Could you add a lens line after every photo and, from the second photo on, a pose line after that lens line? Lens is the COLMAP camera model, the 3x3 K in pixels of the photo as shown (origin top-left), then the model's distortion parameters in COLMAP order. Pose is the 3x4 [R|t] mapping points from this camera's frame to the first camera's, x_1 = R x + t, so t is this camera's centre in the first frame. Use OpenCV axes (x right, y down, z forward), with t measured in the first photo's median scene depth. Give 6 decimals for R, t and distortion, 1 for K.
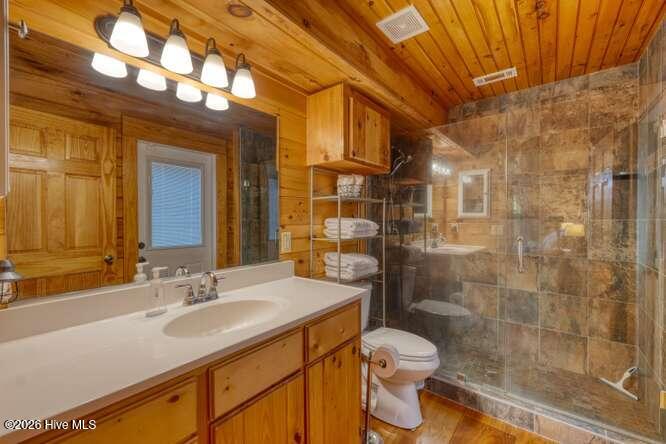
lens RADIAL K [[282.3, 0, 334.0], [0, 282.3, 218.4], [0, 0, 1]] dist [-0.003862, 0.002680]
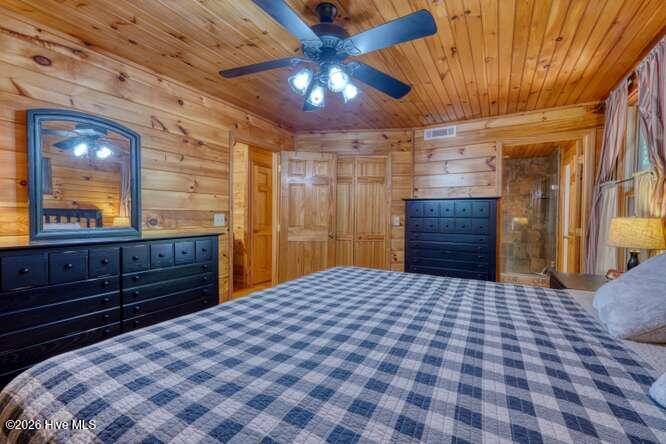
lens RADIAL K [[282.3, 0, 332.0], [0, 282.3, 224.0], [0, 0, 1]] dist [-0.003862, 0.002680]
pose [[0.990379, -0.000610, 0.138379, -1.250998], [-0.001386, 0.999896, 0.014331, 0.068613], [-0.138374, -0.014385, 0.990276, -1.283171]]
